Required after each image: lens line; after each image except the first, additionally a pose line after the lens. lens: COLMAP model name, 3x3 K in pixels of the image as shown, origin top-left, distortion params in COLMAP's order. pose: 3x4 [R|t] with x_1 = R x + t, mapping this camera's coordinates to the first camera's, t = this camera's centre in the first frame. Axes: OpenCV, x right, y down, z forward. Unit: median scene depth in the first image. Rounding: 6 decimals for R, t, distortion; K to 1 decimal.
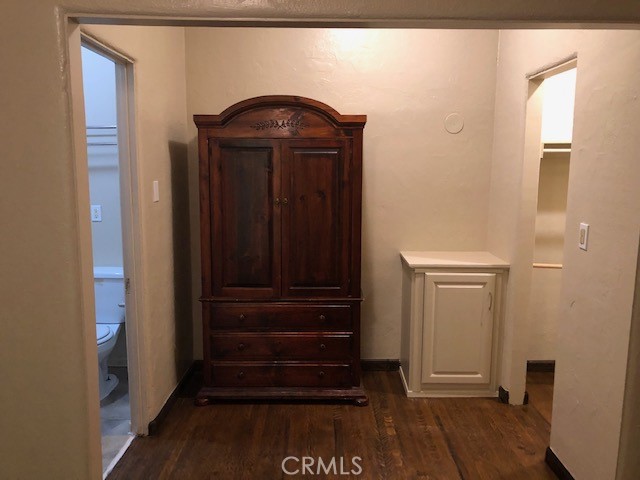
lens RADIAL K [[525.2, 0, 317.6], [0, 525.2, 227.5], [0, 0, 1]] dist [0.014485, 0.010125]
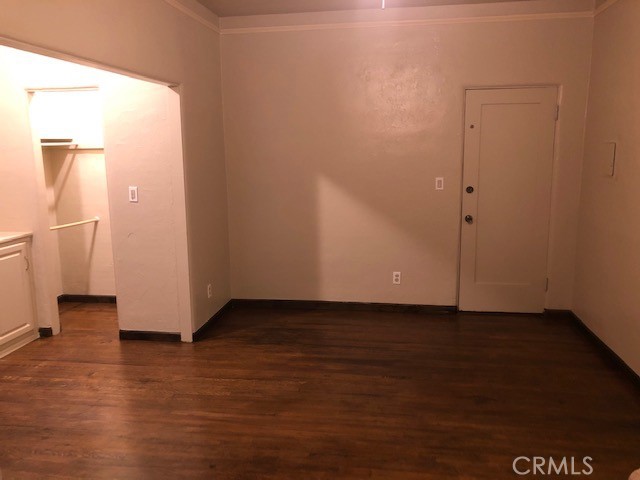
lens RADIAL K [[525.2, 0, 317.7], [0, 525.2, 240.5], [0, 0, 1]] dist [0.014485, 0.010125]
pose [[0.141382, -0.181648, 0.973147, -0.804786], [0.143226, 0.976432, 0.161452, -0.019604], [-0.979539, 0.116554, 0.164067, 0.098241]]
